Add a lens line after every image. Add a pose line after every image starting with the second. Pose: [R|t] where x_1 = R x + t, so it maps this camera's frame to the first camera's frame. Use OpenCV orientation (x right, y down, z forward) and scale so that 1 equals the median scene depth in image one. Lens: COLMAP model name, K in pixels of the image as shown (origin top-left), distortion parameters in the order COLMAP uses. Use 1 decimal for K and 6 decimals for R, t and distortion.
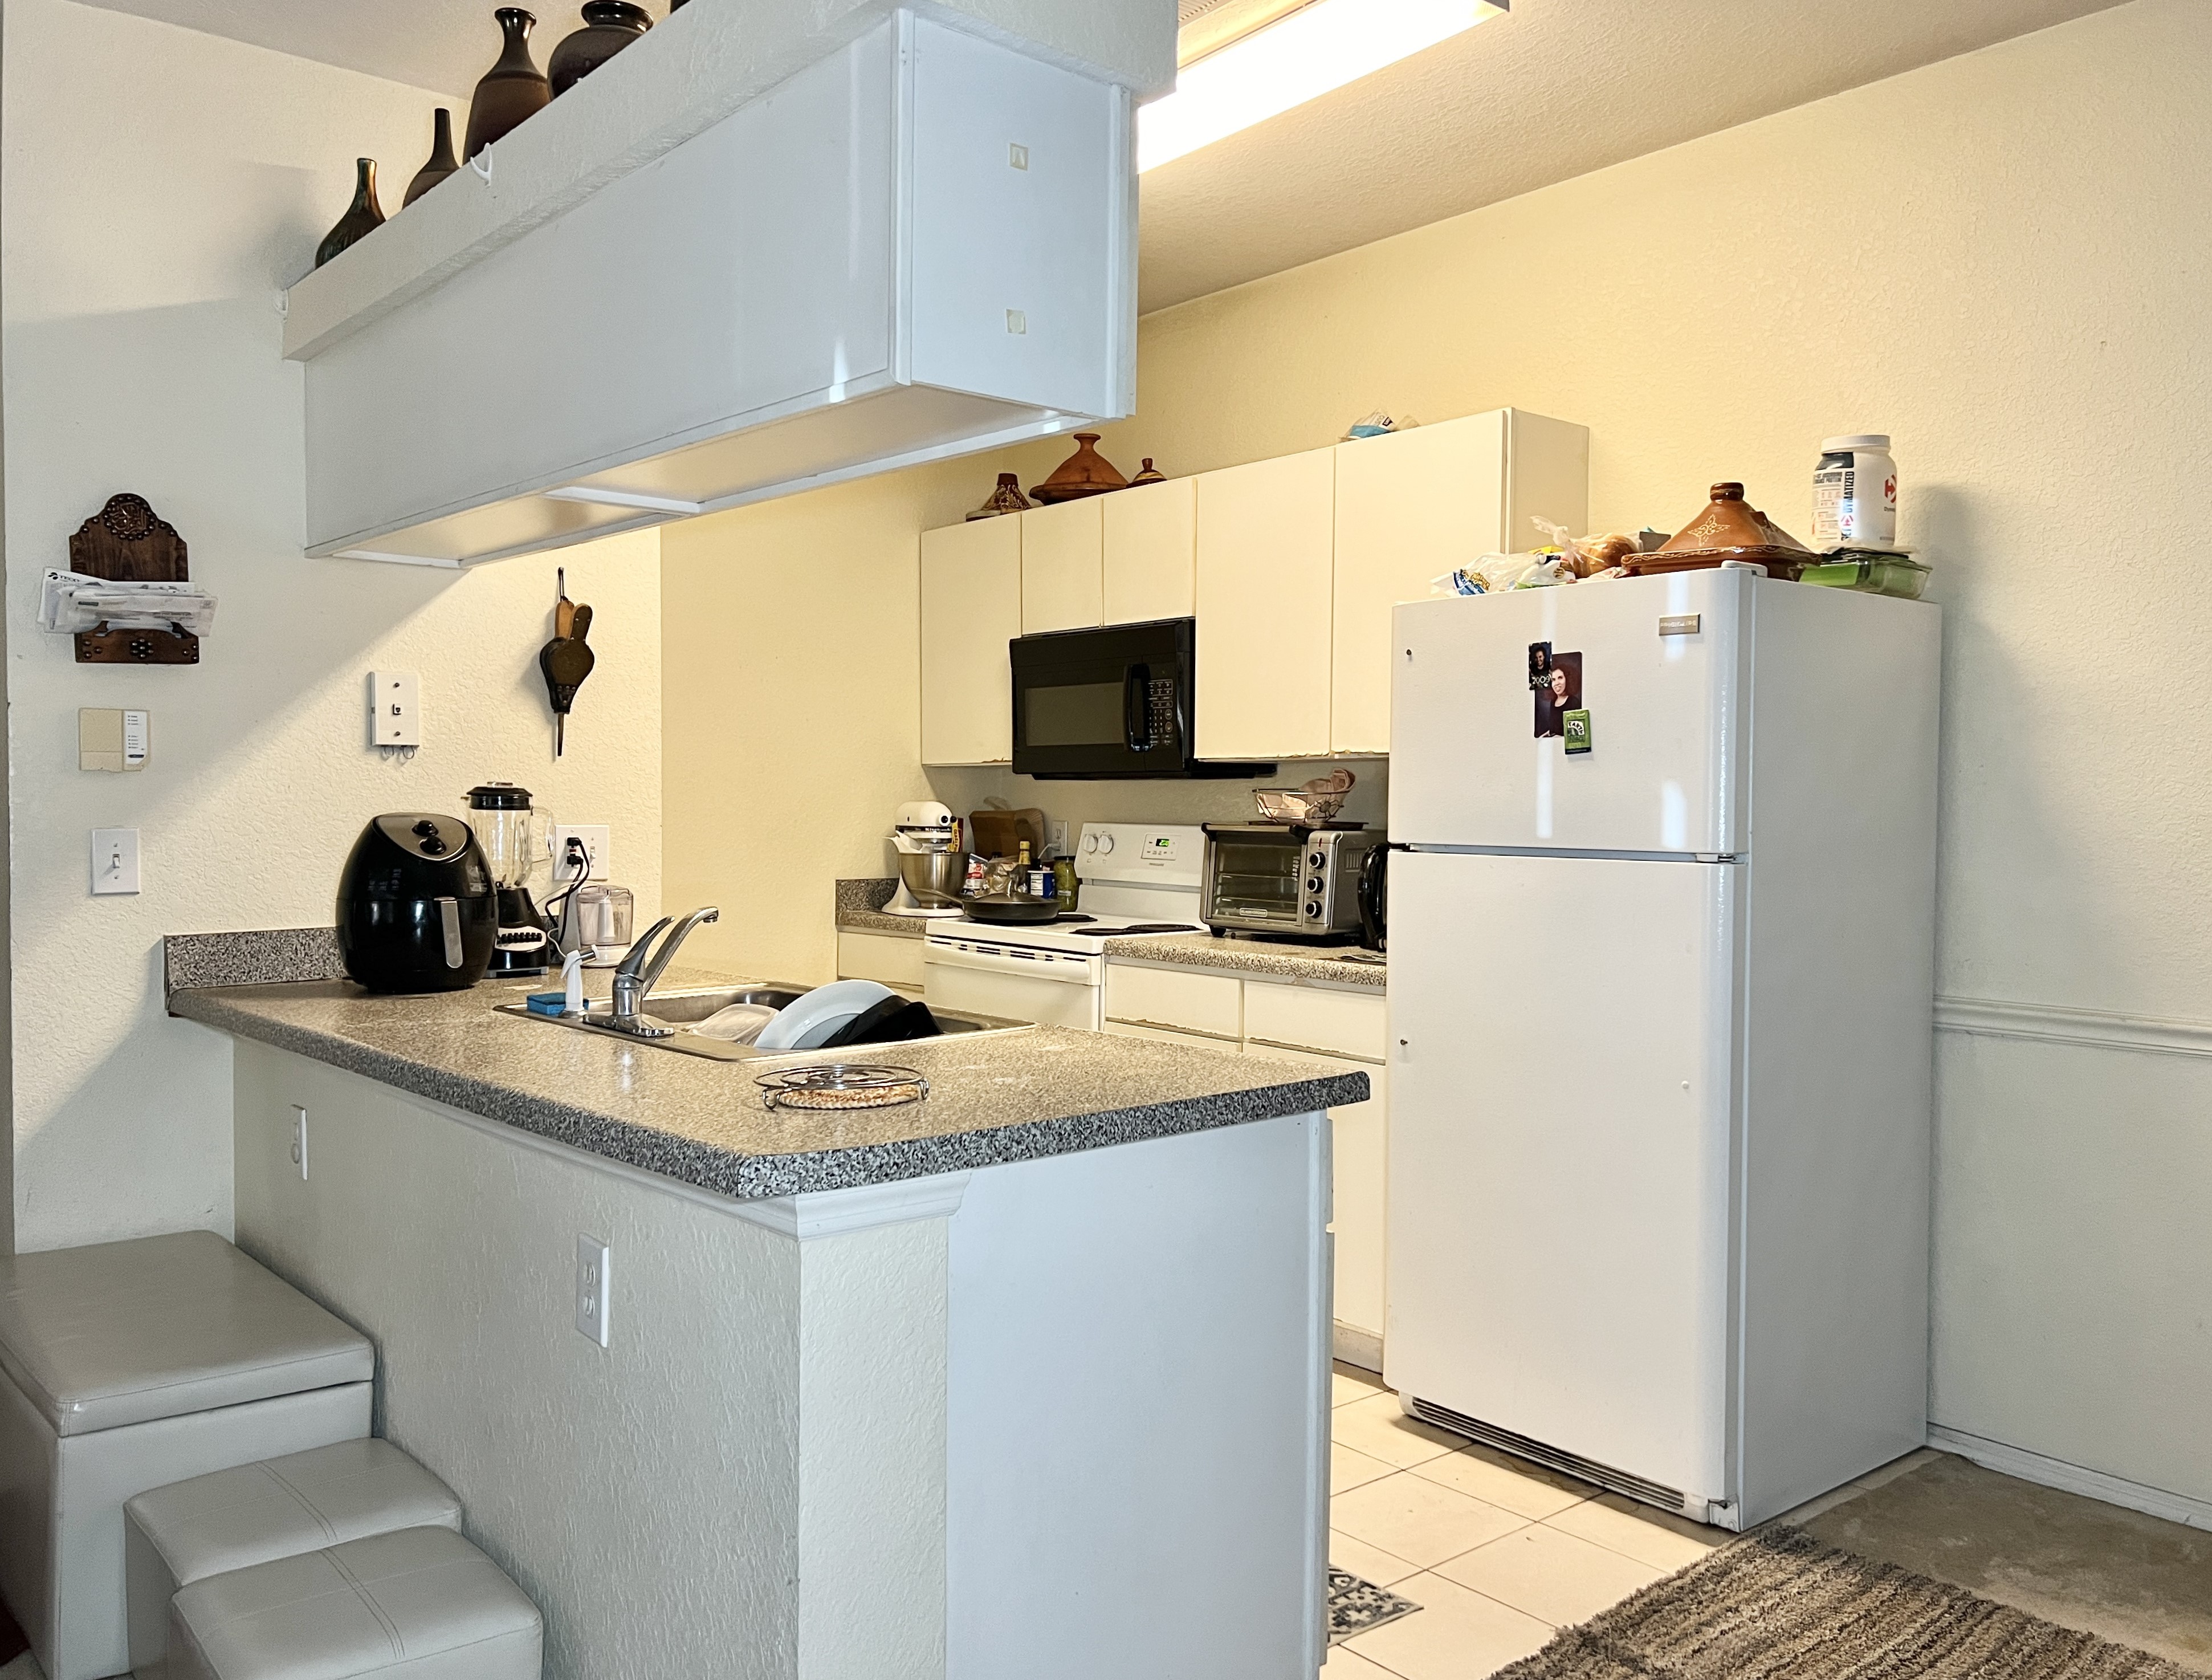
lens RADIAL K [[1718.2, 0, 1103.3], [0, 1718.2, 836.2], [0, 0, 1]] dist [0.102634, -0.186623]
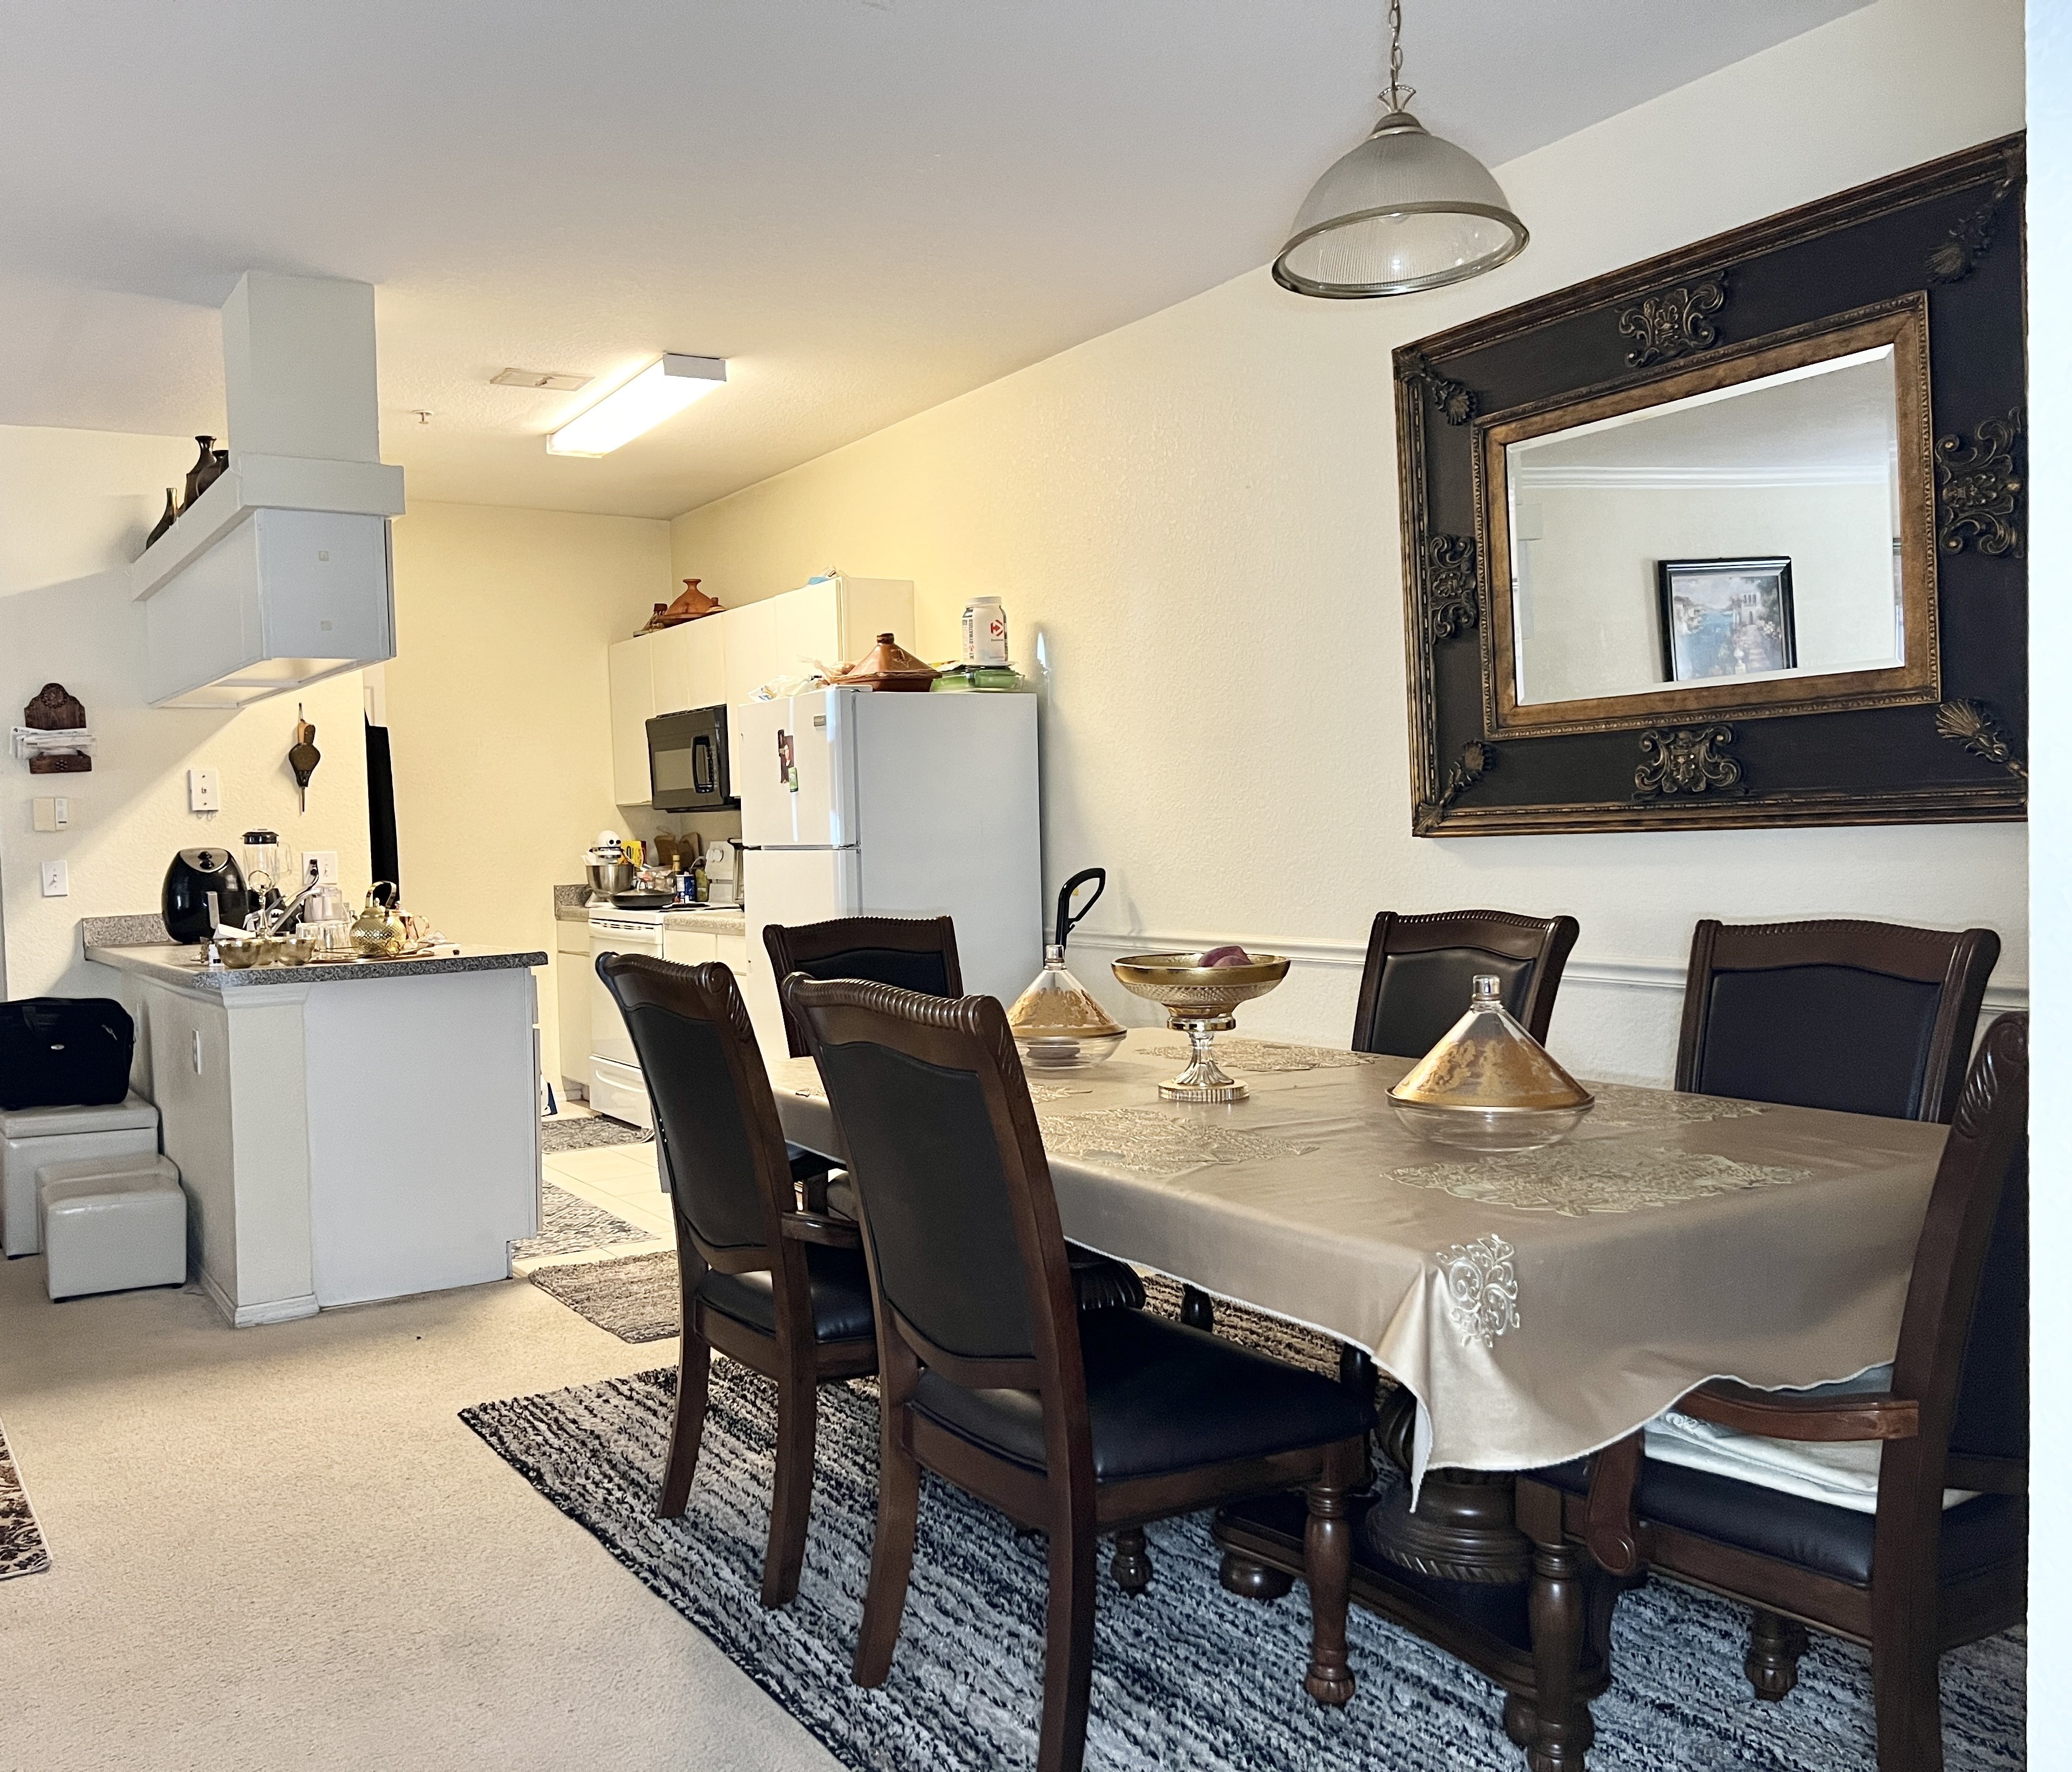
lens RADIAL K [[1785.9, 0, 943.5], [0, 1785.9, 893.8], [0, 0, 1]] dist [0.095299, -0.269142]
pose [[0.987271, -0.030626, -0.156071, 0.682537], [0.033388, 0.999328, 0.015107, 0.033567], [0.155503, -0.020126, 0.987630, -0.770363]]
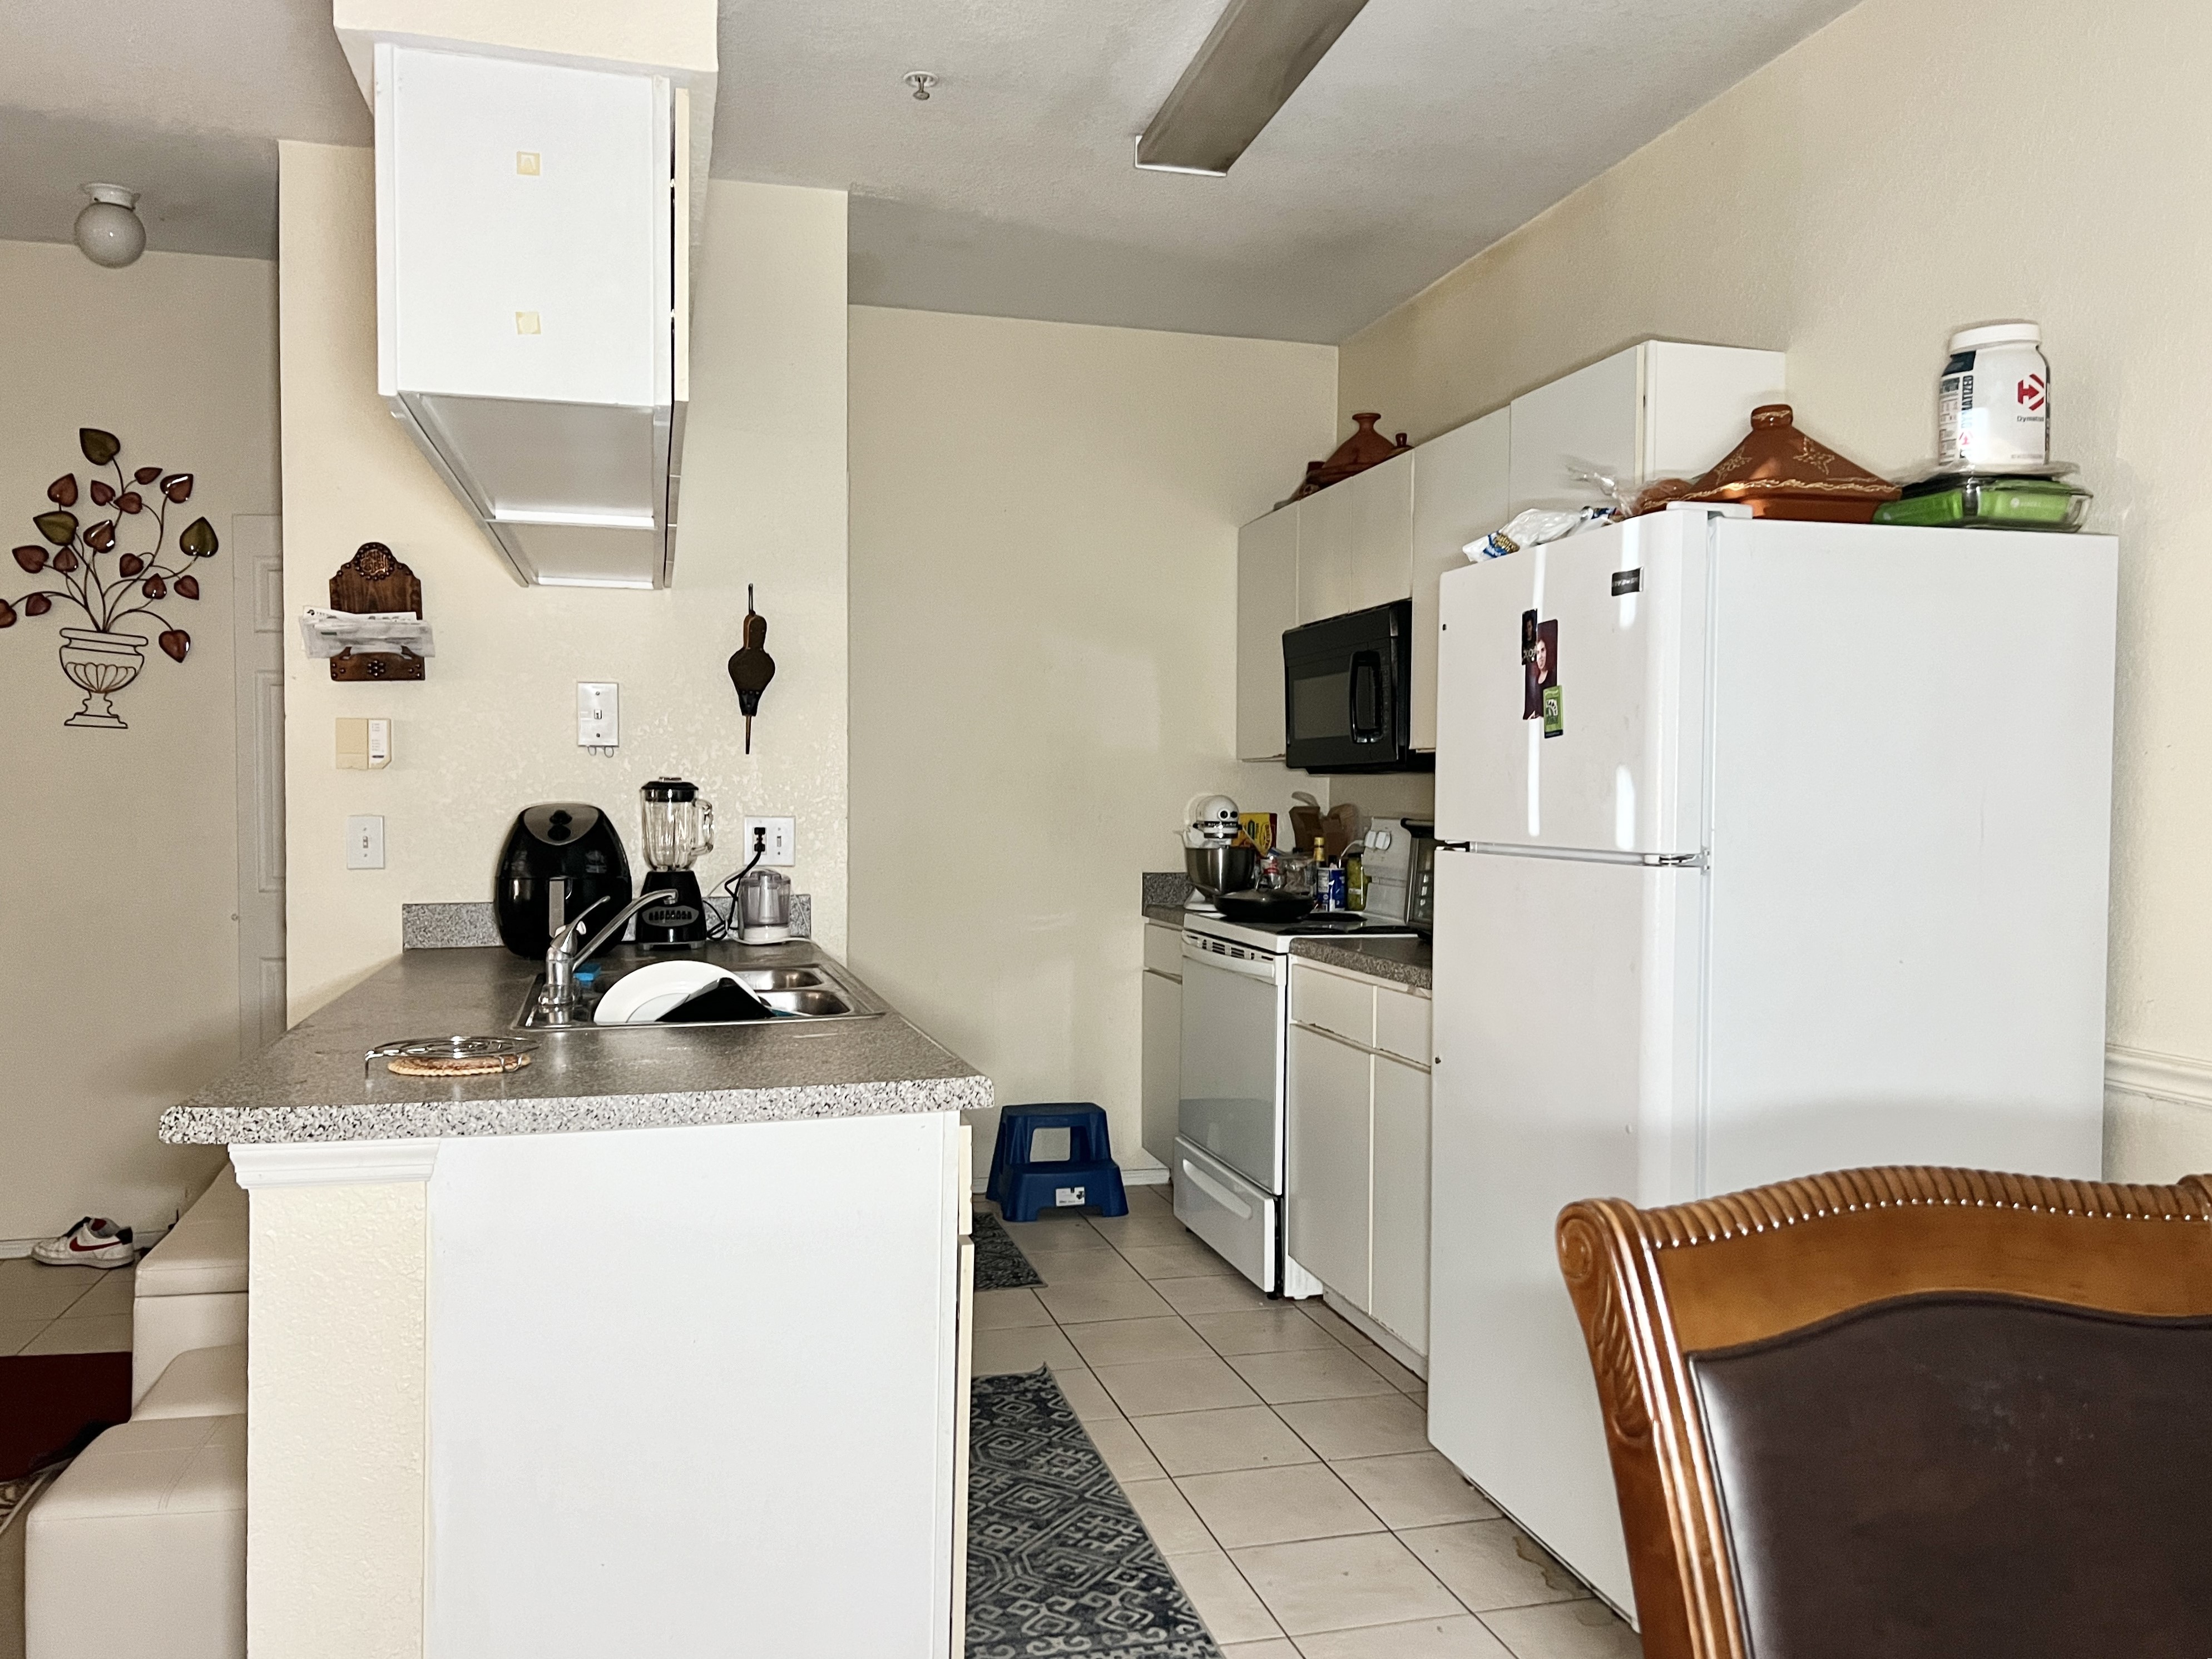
lens RADIAL K [[1679.4, 0, 1107.6], [0, 1679.4, 843.2], [0, 0, 1]] dist [0.080169, -0.150057]
pose [[0.904641, 0.012224, -0.425999, 0.414018], [-0.010134, 0.999923, 0.007172, 0.001061], [0.426054, -0.002171, 0.904695, 0.138881]]
